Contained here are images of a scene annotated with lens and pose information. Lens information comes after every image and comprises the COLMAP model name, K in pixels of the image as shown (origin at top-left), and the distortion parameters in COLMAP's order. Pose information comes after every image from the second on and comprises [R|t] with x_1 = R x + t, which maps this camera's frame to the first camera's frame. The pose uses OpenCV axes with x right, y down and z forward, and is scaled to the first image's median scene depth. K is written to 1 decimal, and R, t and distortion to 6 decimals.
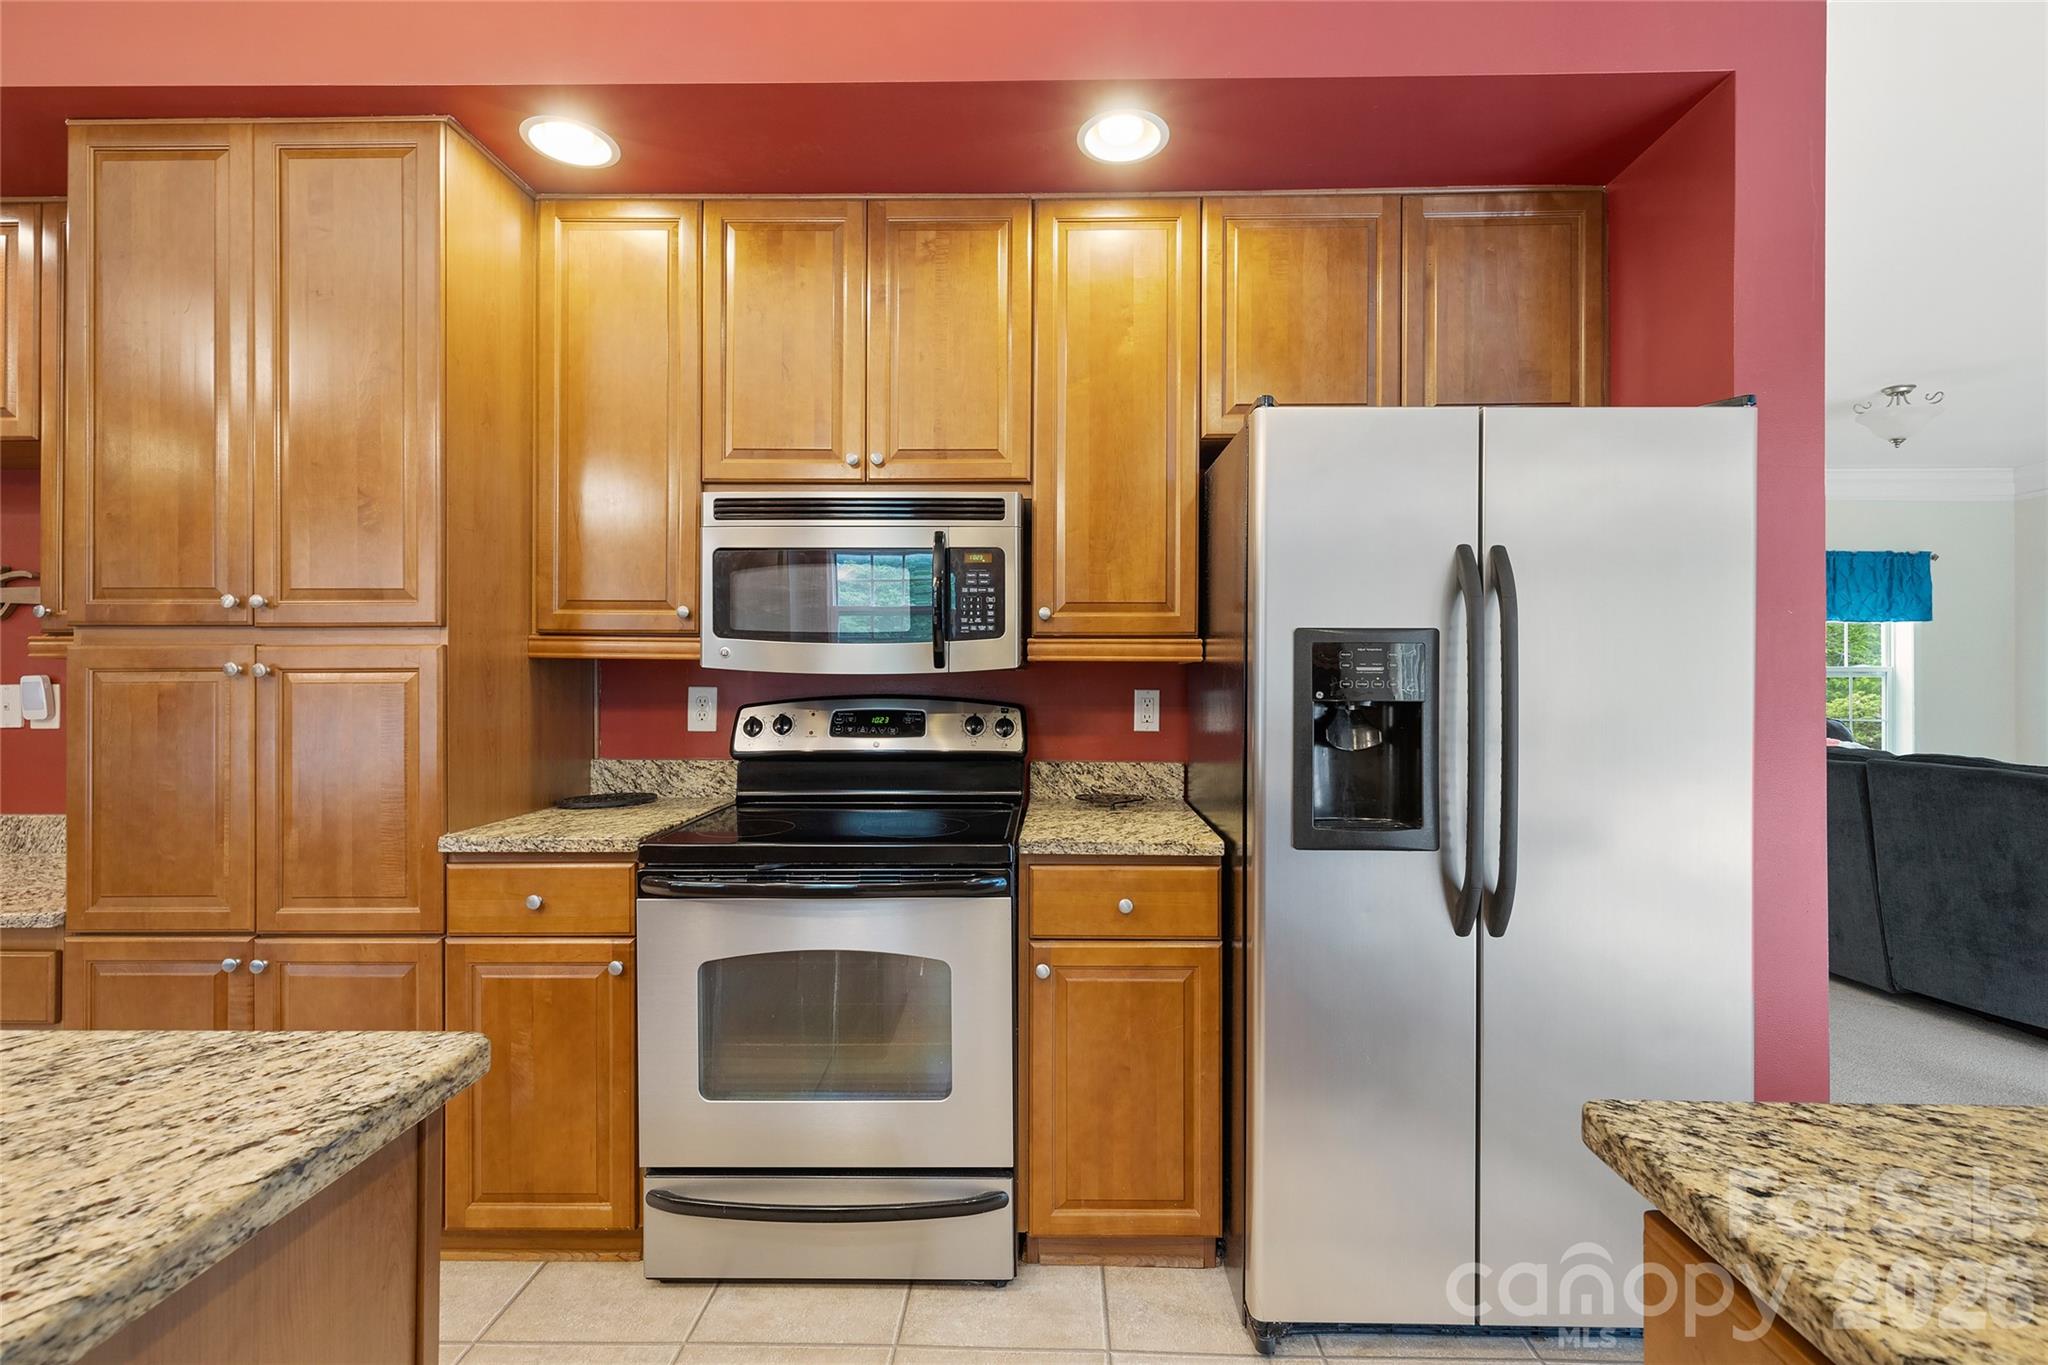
lens RADIAL K [[930.5, 0, 1041.8], [0, 930.5, 671.9], [0, 0, 1]] dist [0.005102, 0.000599]
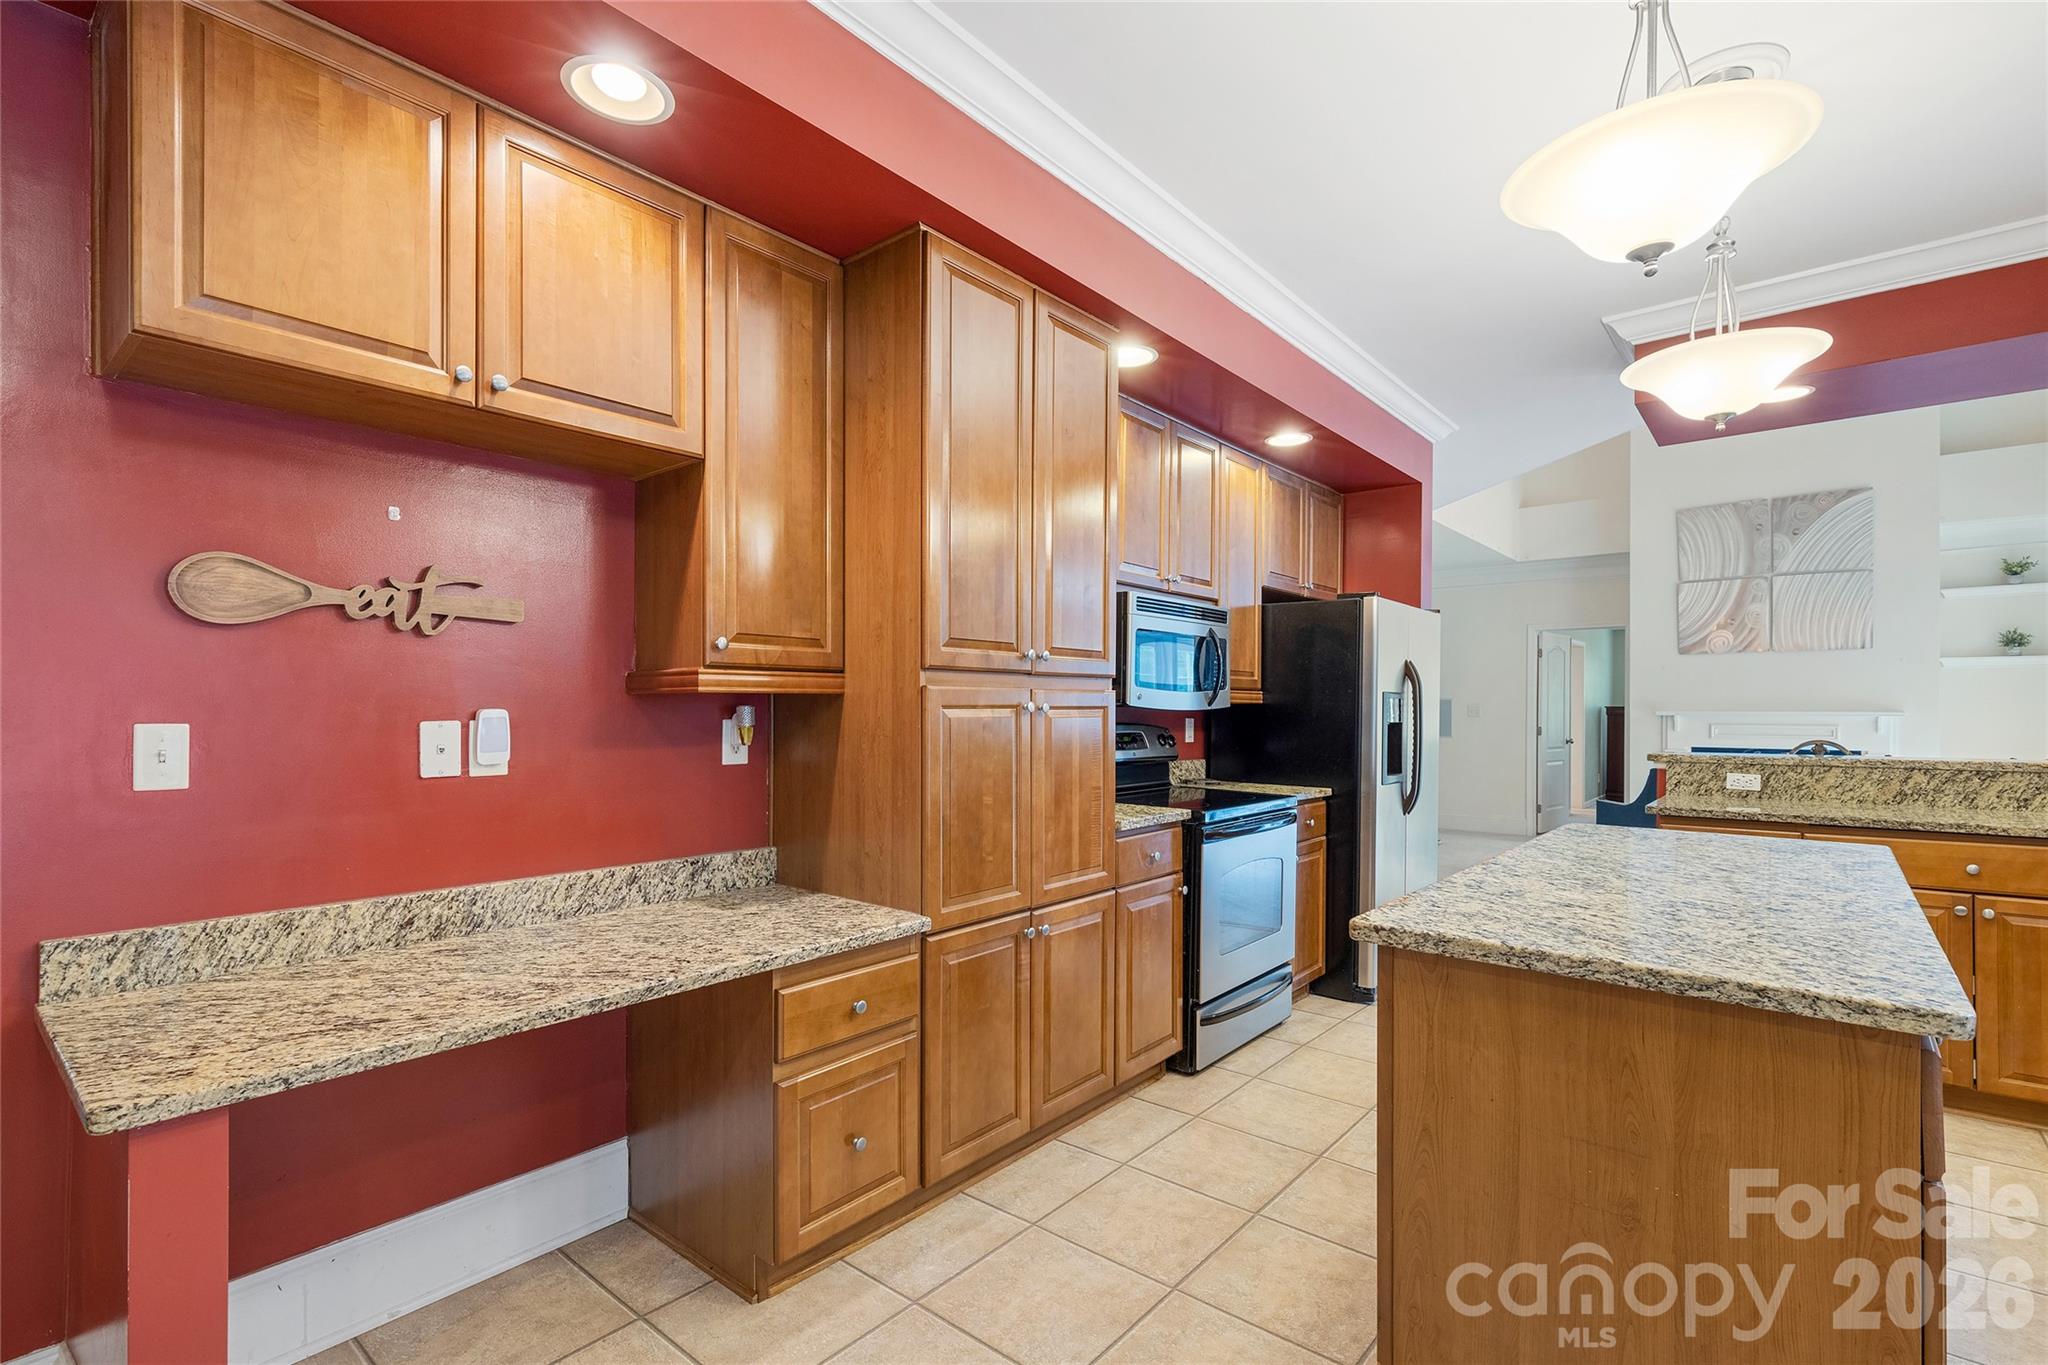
lens RADIAL K [[930.5, 0, 1026.2], [0, 930.5, 708.2], [0, 0, 1]] dist [0.005102, 0.000599]
pose [[0.633195, 0.001868, 0.773990, -4.682747], [-0.009284, 0.999943, 0.005182, -0.018179], [-0.773937, -0.010467, 0.633176, 0.455547]]
